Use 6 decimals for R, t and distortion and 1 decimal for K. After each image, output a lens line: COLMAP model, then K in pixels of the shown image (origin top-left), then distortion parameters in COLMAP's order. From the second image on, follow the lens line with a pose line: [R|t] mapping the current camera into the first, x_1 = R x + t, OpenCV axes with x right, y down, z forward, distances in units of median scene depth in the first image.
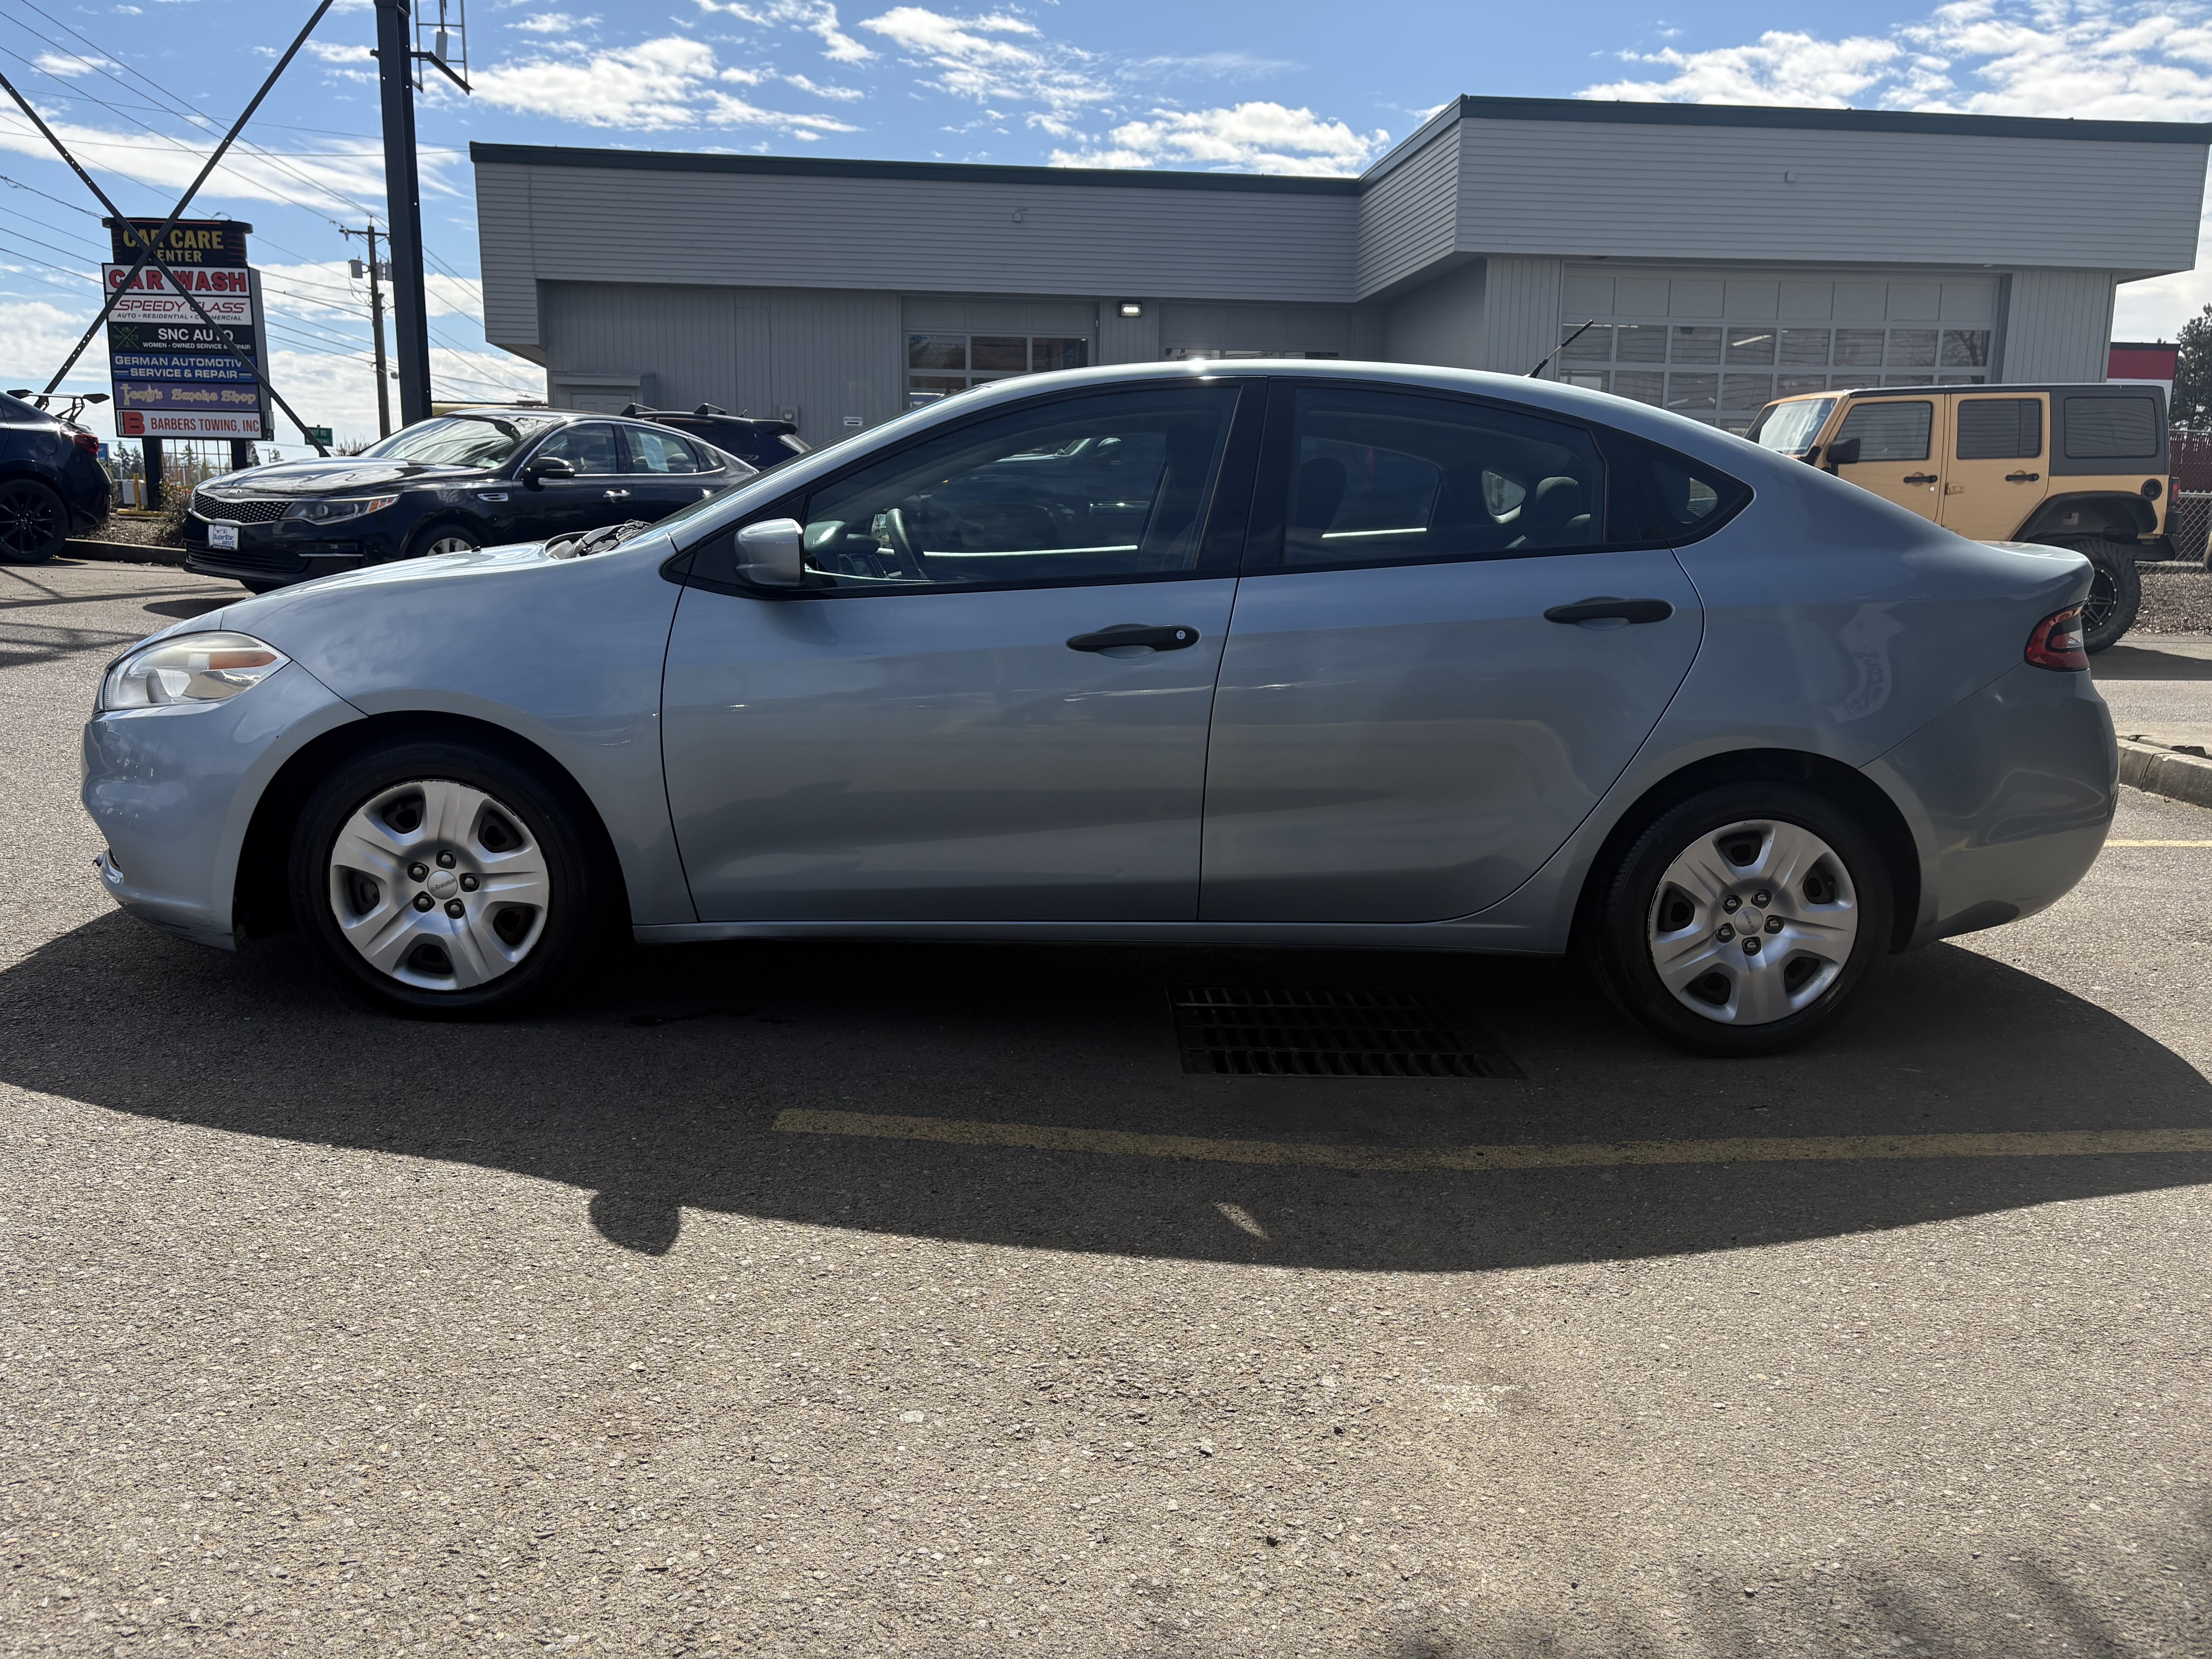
lens RADIAL K [[1644.5, 0, 1089.7], [0, 1644.5, 820.5], [0, 0, 1]] dist [0.107316, -0.130463]
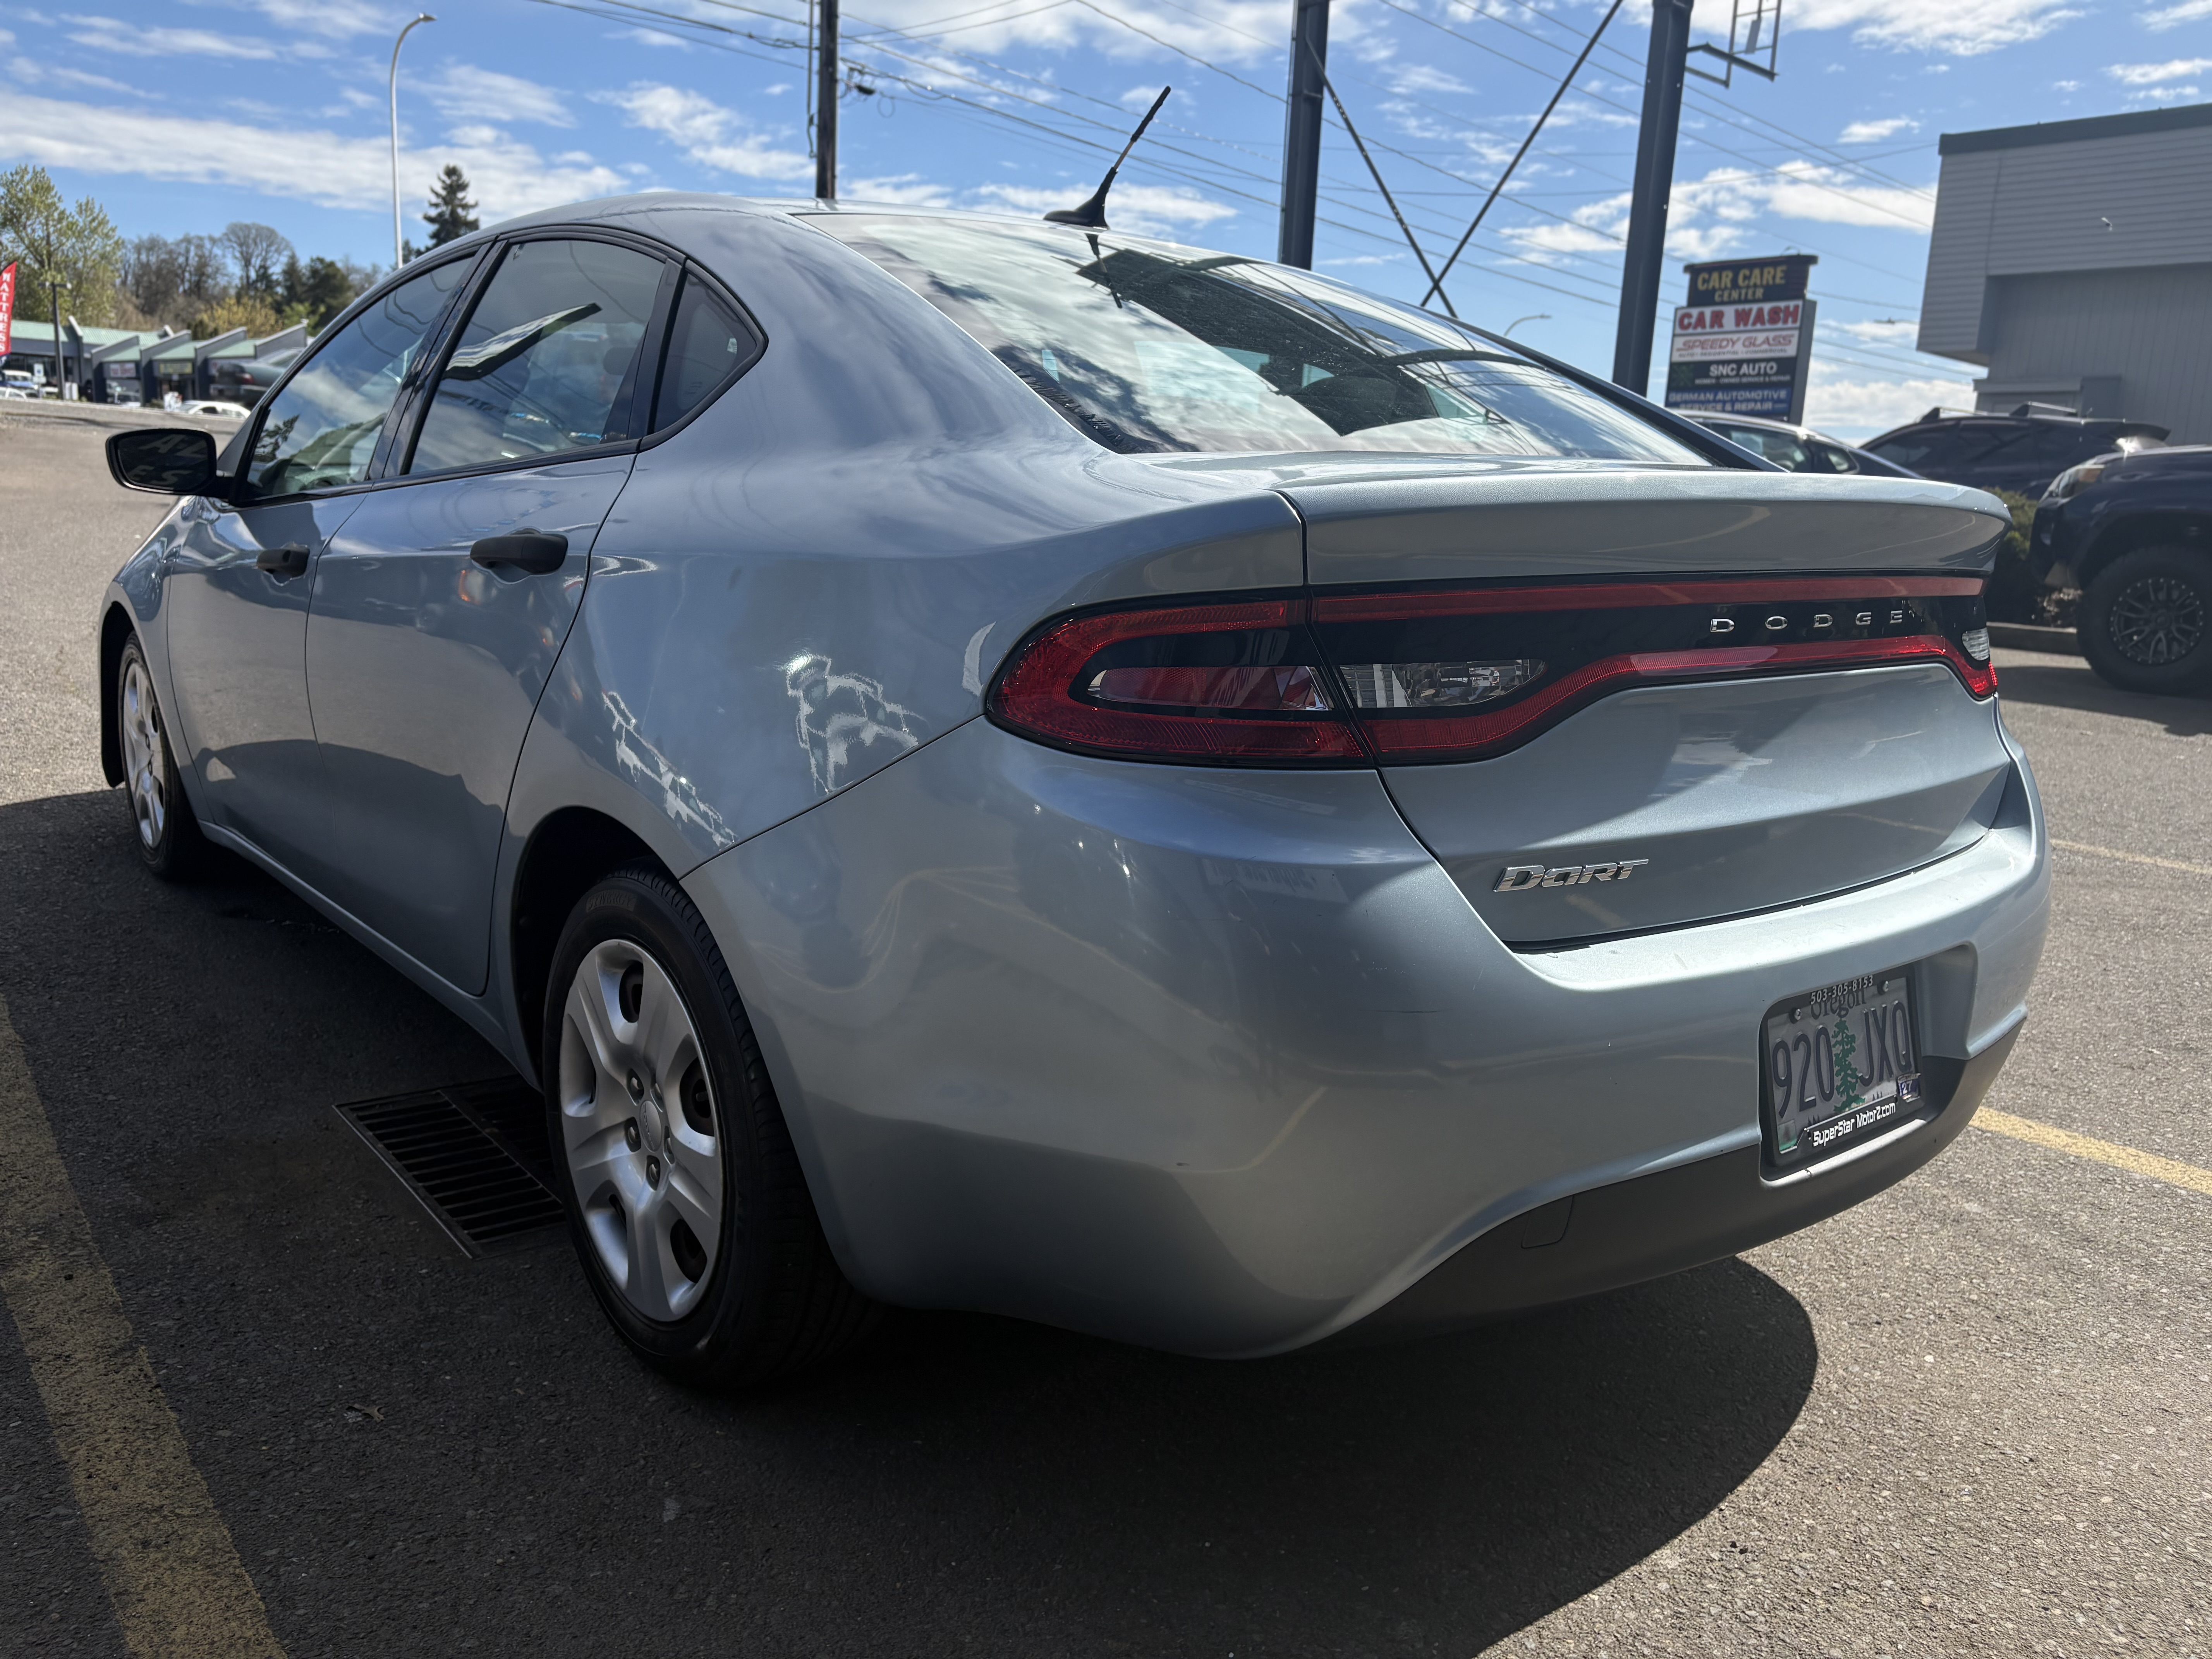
lens RADIAL K [[1644.5, 0, 1089.7], [0, 1644.5, 820.5], [0, 0, 1]] dist [0.107316, -0.130463]
pose [[0.603467, 0.159051, -0.781365, 0.079640], [-0.176514, 0.982240, 0.063614, -0.008563], [0.777606, 0.099533, 0.620824, 0.068340]]
